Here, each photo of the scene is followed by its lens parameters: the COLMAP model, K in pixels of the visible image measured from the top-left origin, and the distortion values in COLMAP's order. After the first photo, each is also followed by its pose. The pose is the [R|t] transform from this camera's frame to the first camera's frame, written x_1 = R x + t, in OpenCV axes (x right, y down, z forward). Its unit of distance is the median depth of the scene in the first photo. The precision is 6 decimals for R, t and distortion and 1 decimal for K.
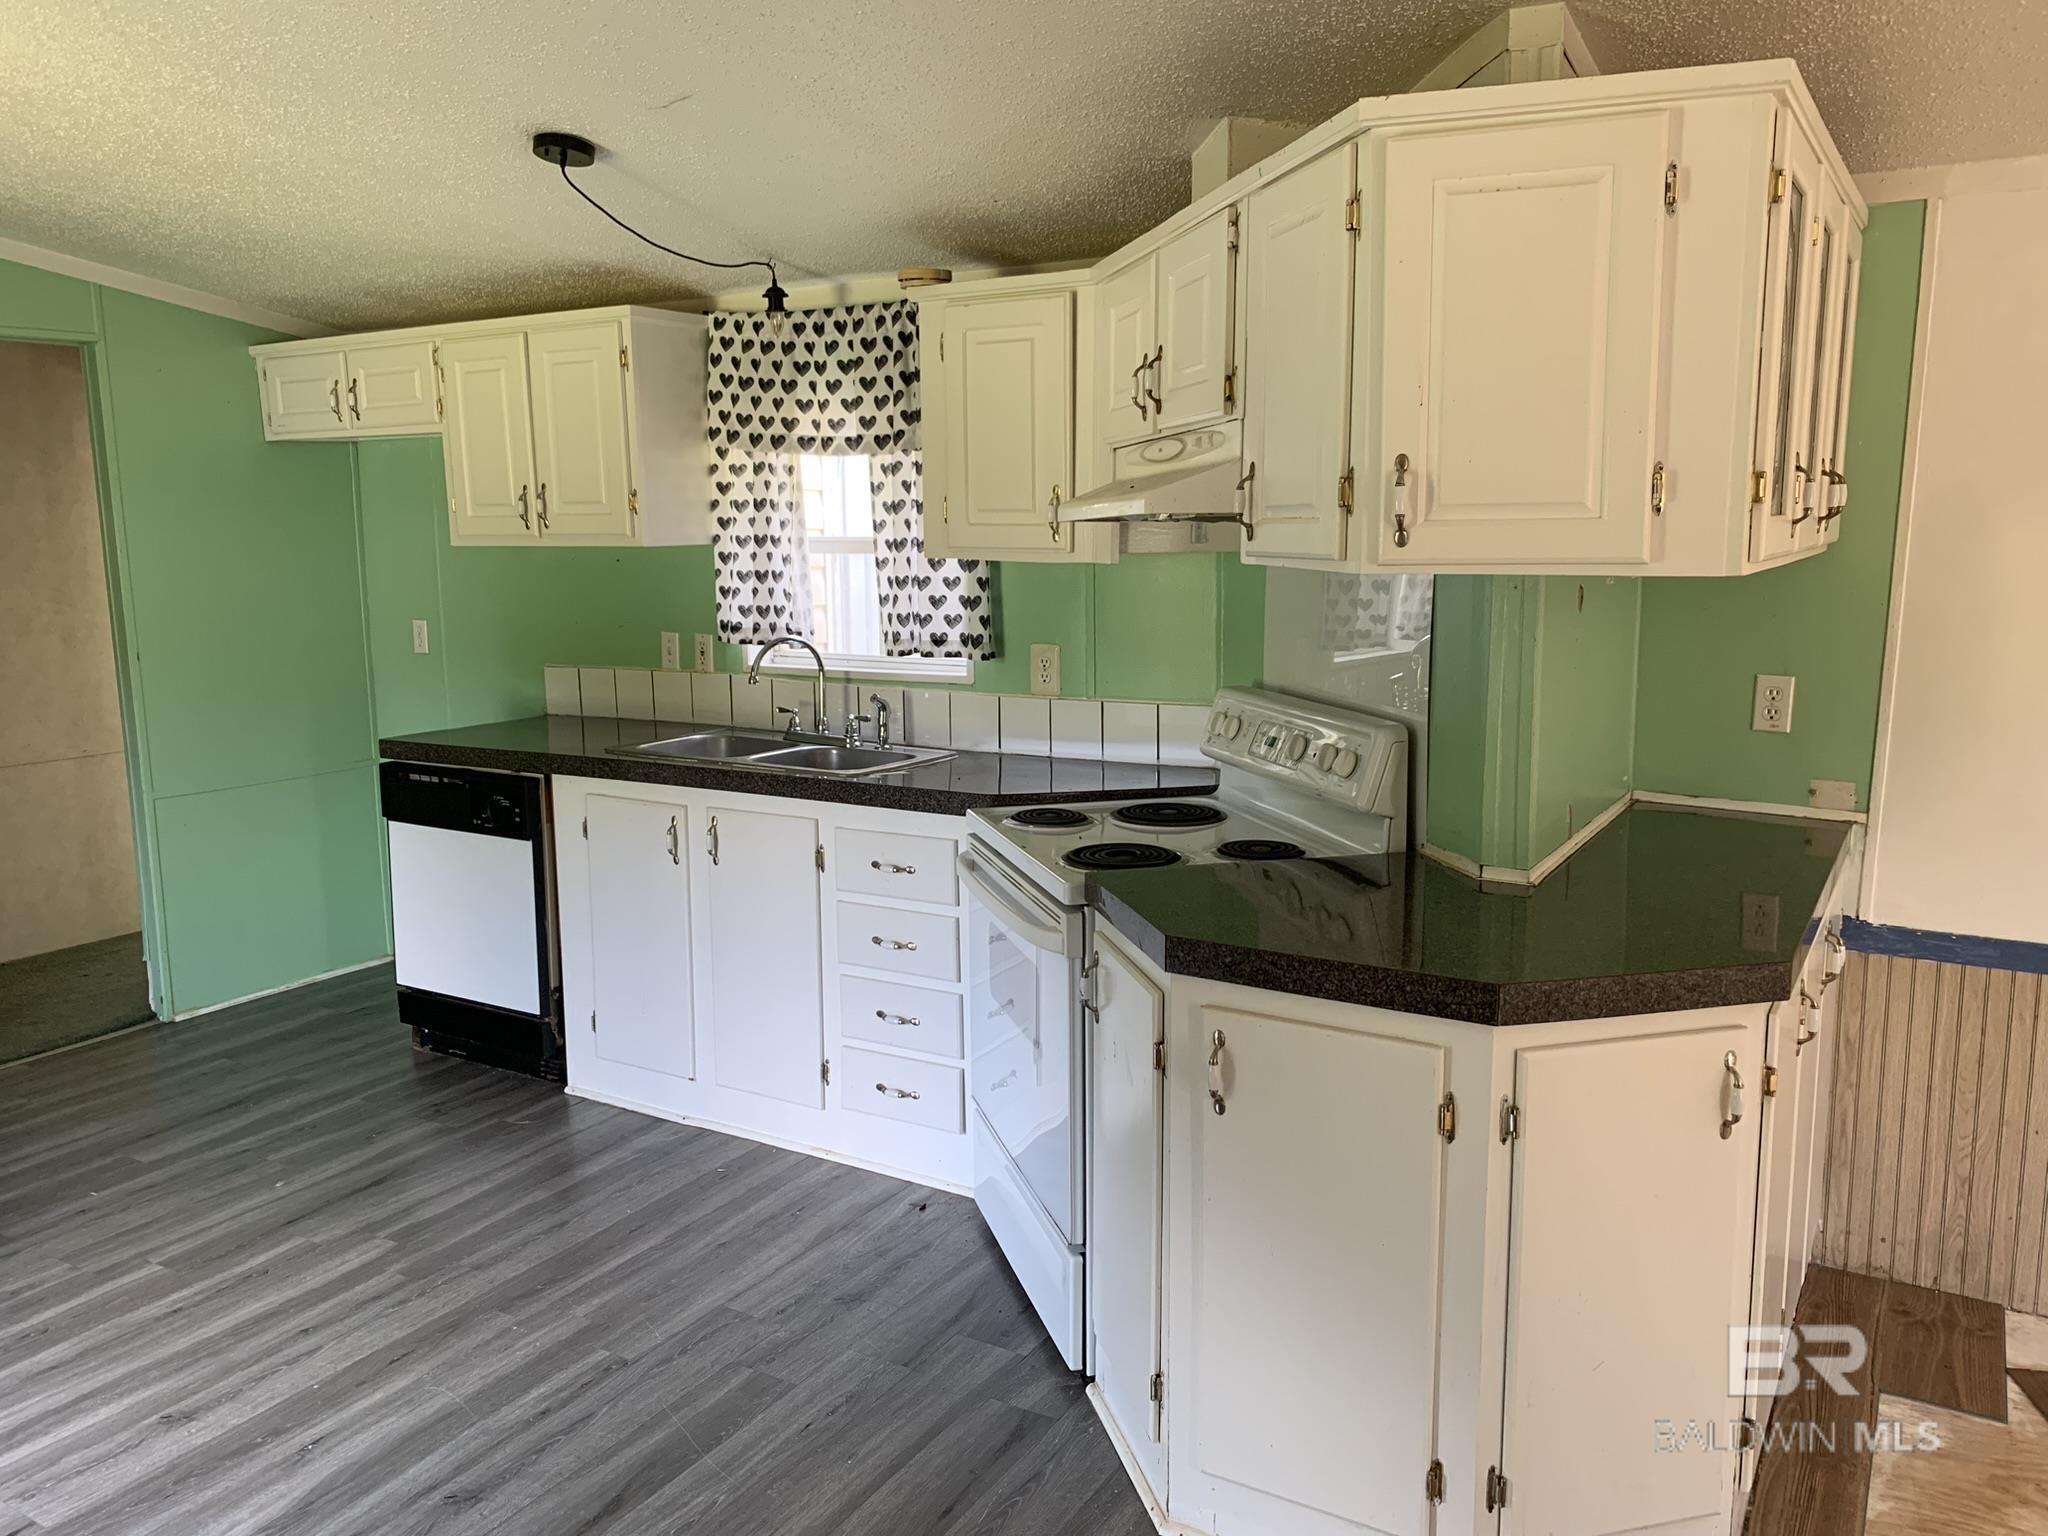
lens RADIAL K [[1601.9, 0, 1004.7], [0, 1601.9, 774.1], [0, 0, 1]] dist [0.019203, -0.015795]
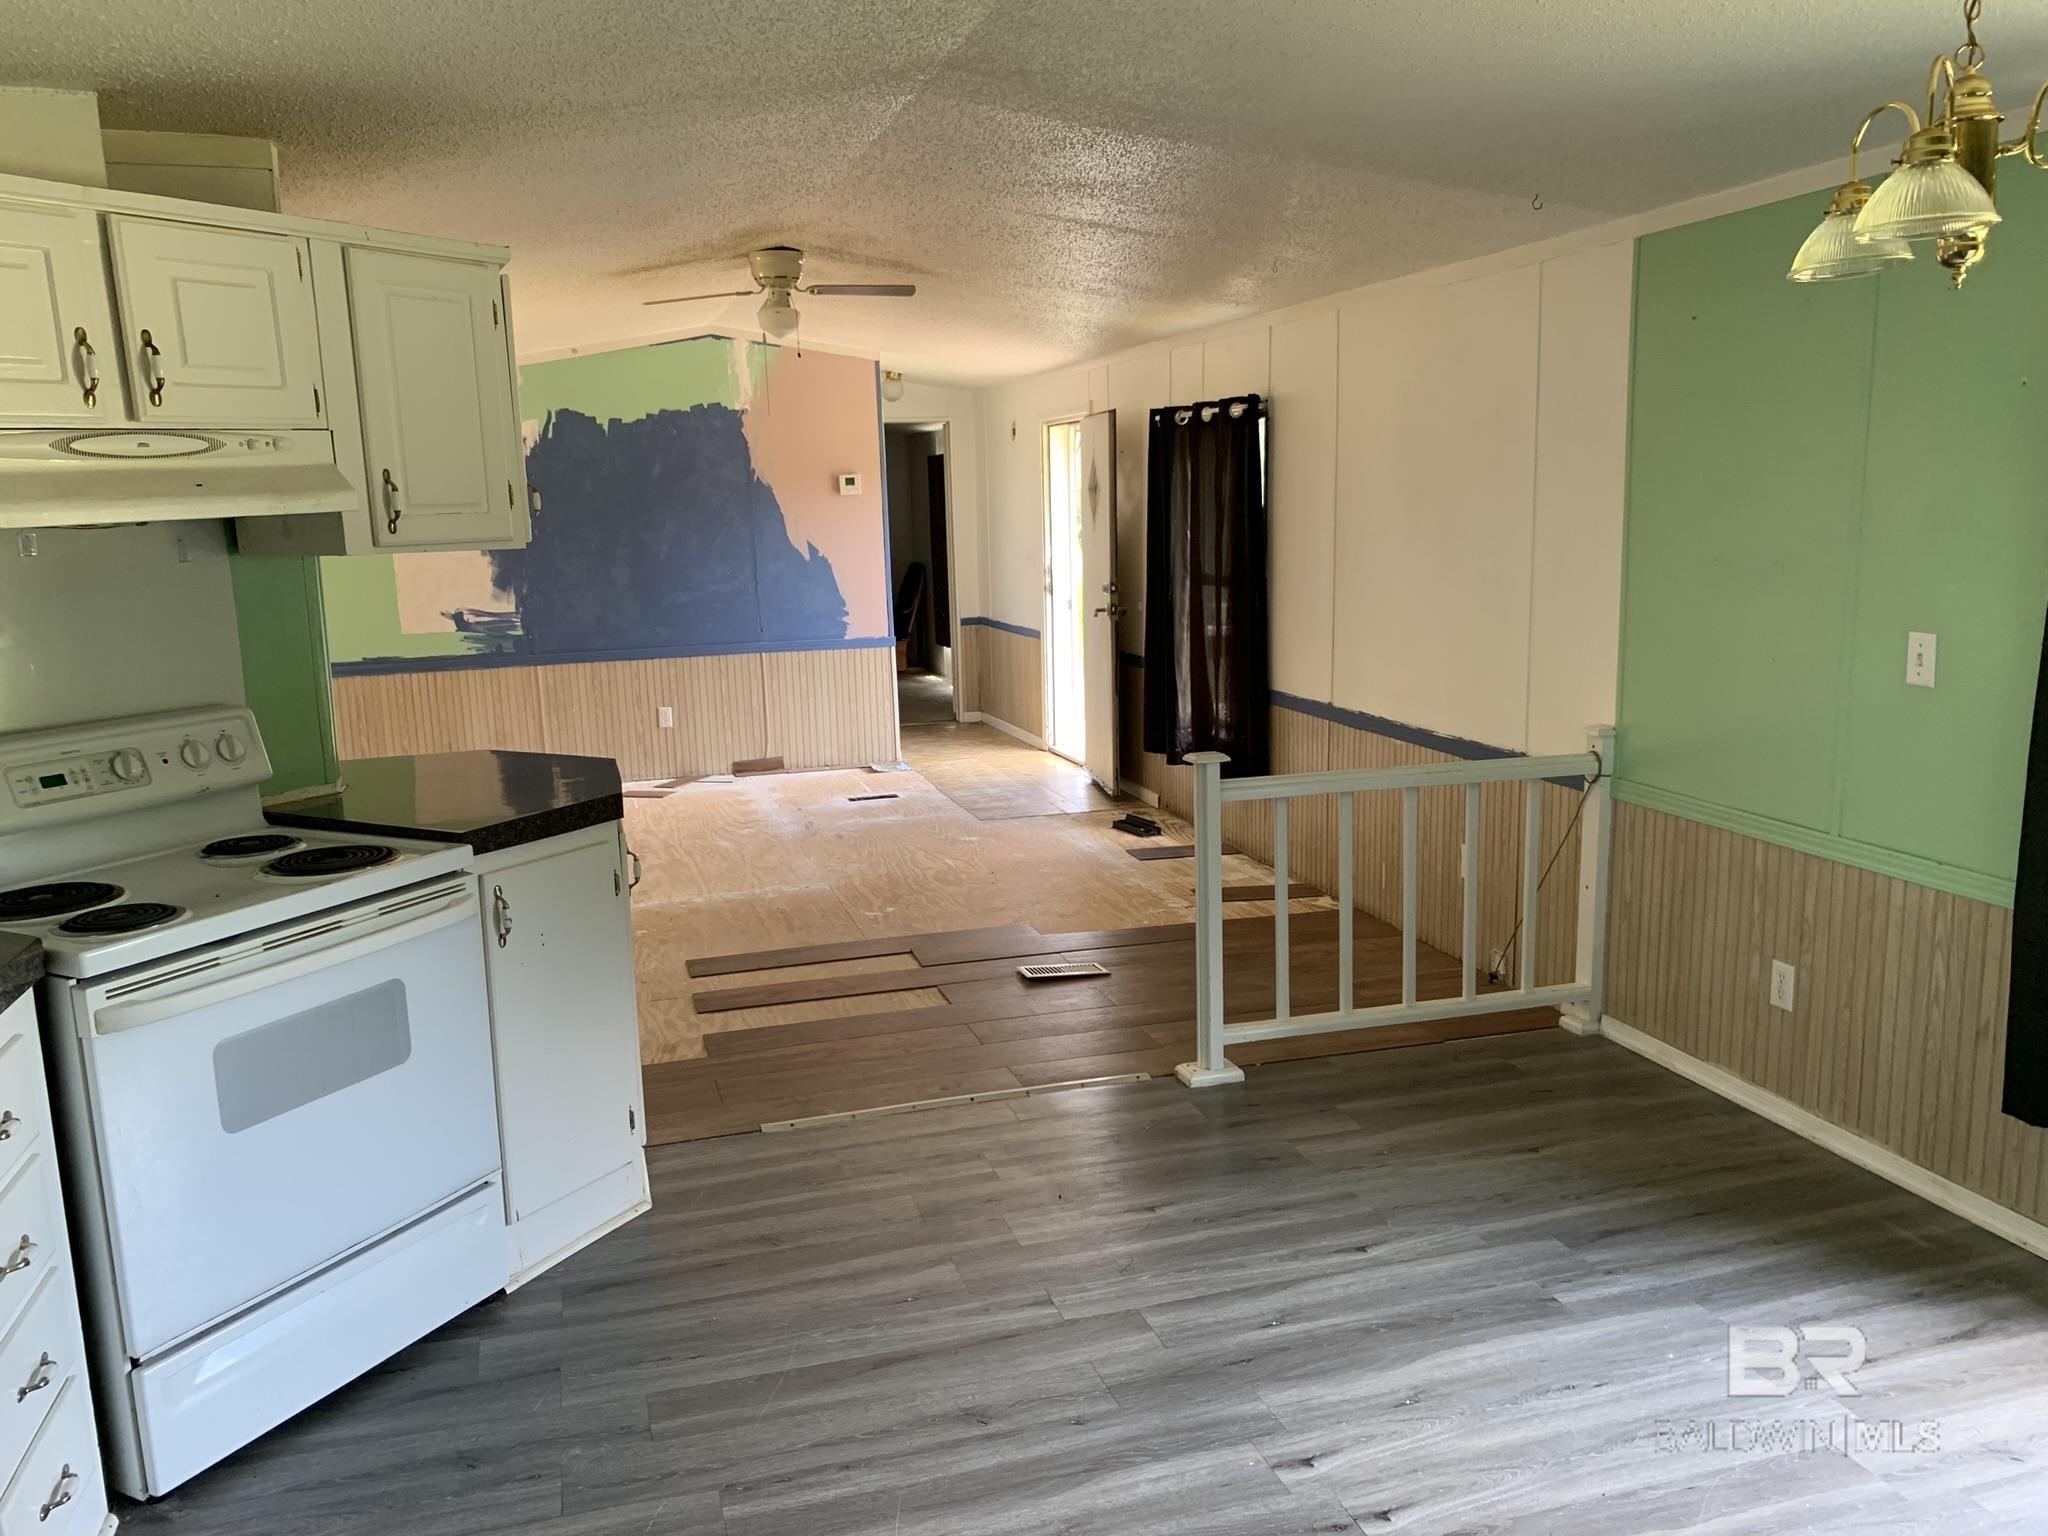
lens RADIAL K [[1601.9, 0, 1017.4], [0, 1601.9, 769.4], [0, 0, 1]] dist [0.019203, -0.015795]
pose [[-0.741124, -0.090045, 0.665302, -0.846313], [0.139833, 0.948529, 0.284147, -0.213427], [-0.656644, 0.303620, -0.690386, 1.304546]]
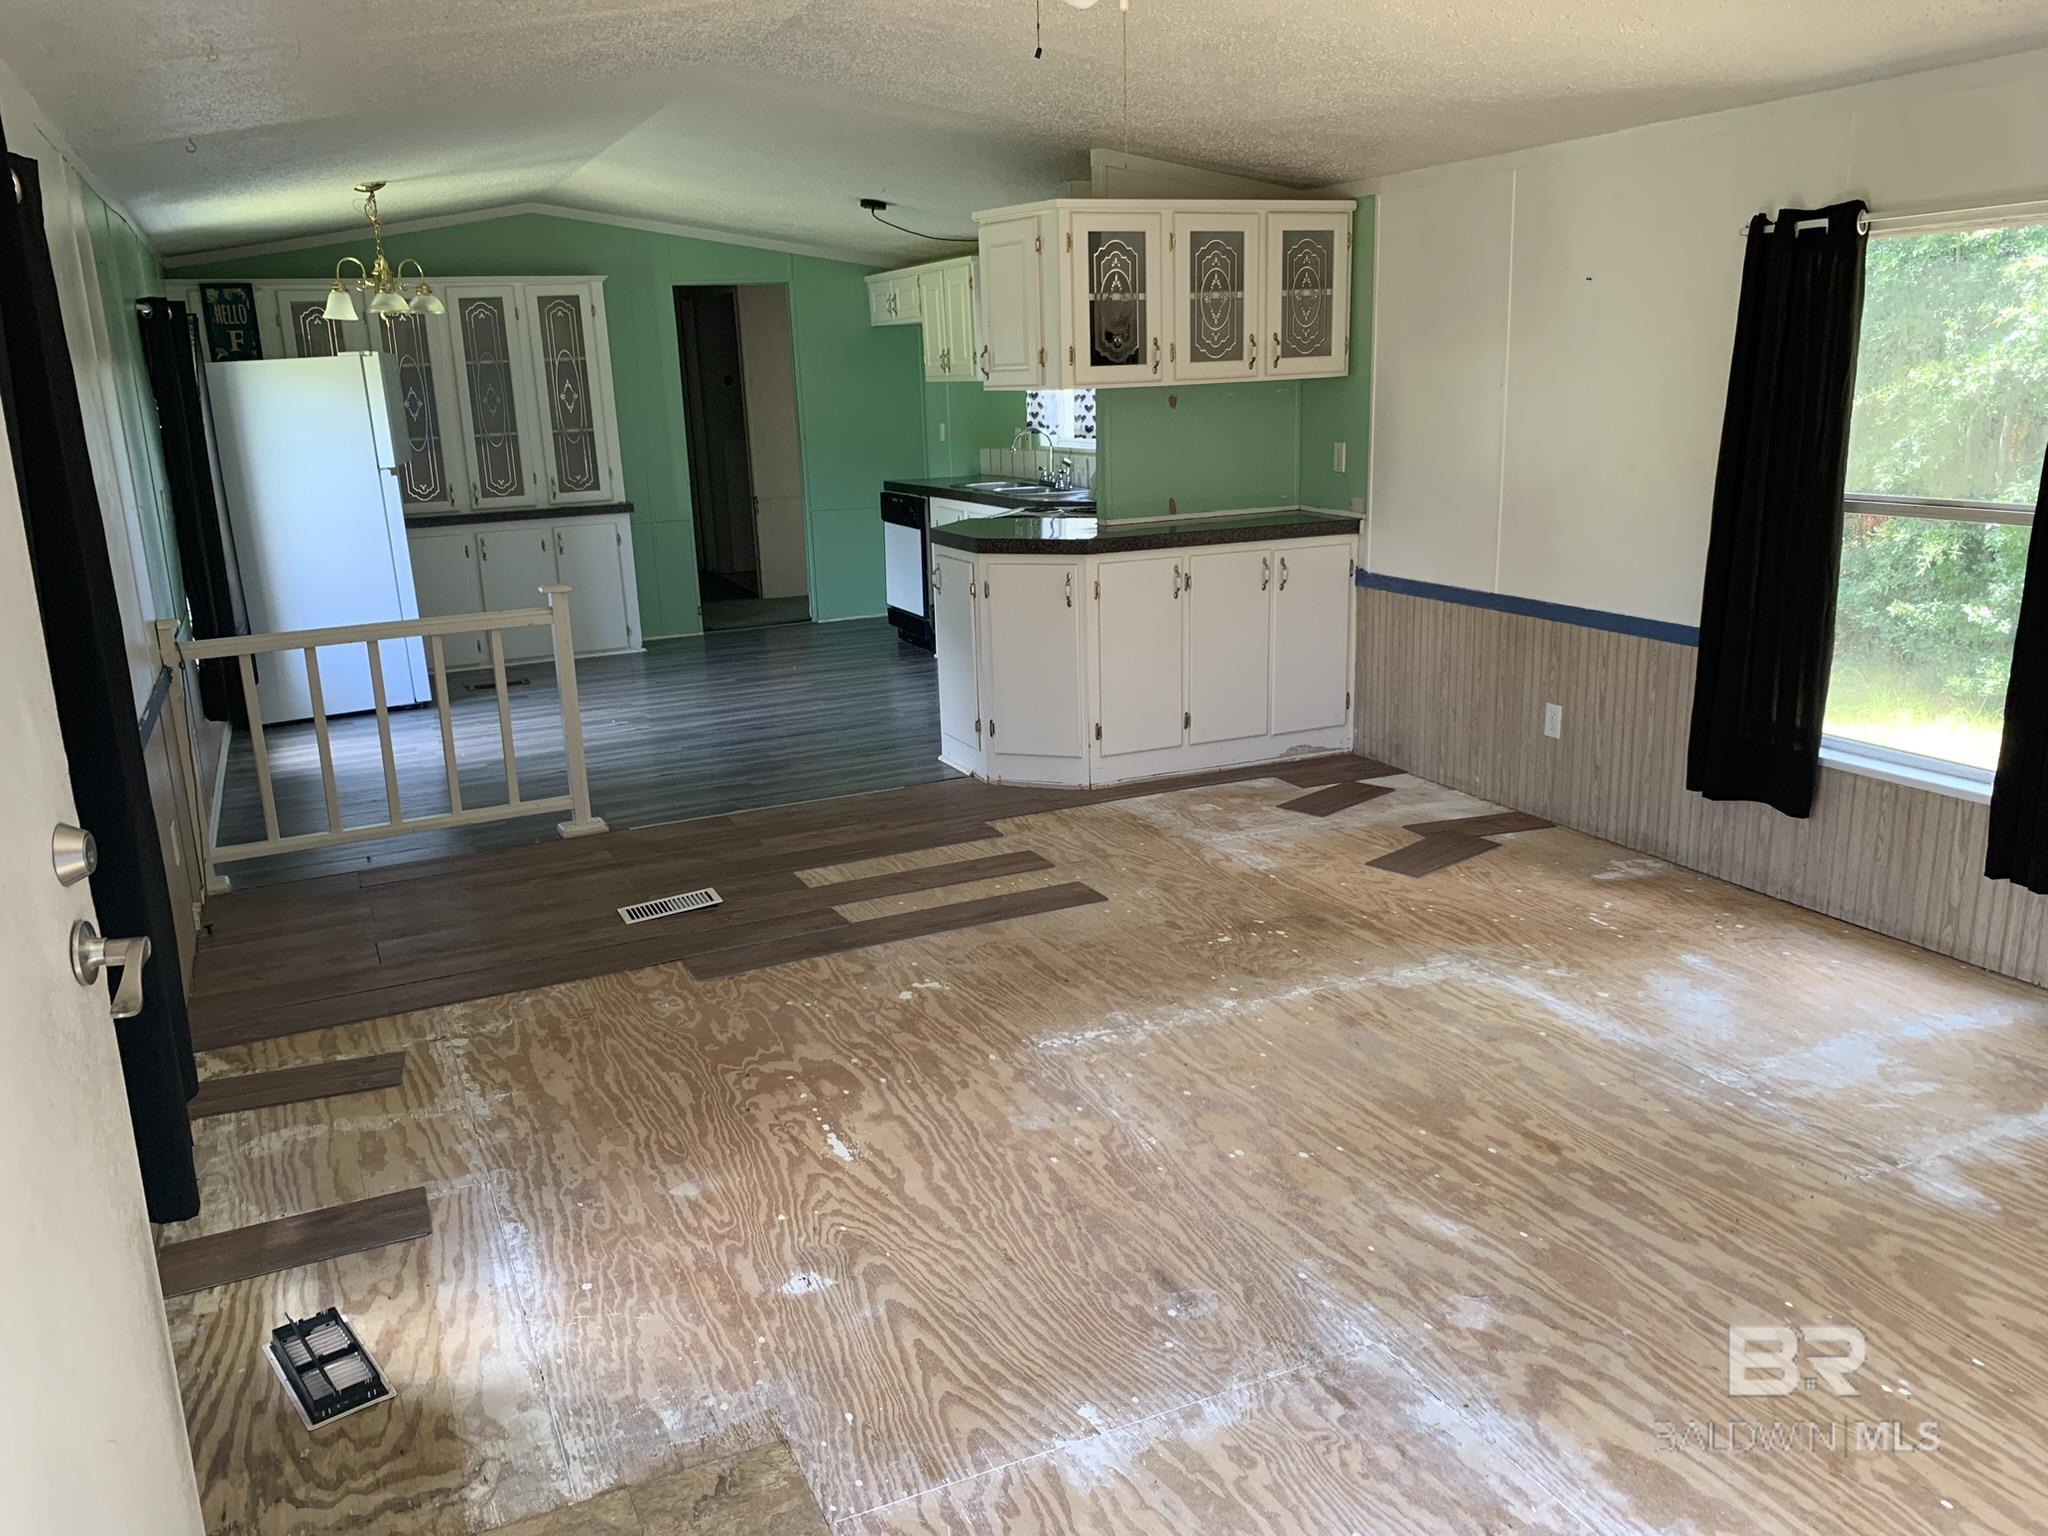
lens RADIAL K [[1601.9, 0, 1026.0], [0, 1601.9, 769.8], [0, 0, 1]] dist [0.019203, -0.015795]
pose [[0.835846, 0.121257, -0.535405, 1.261450], [-0.071232, 0.991011, 0.113237, 0.140141], [0.544324, -0.056511, 0.836970, -0.866152]]
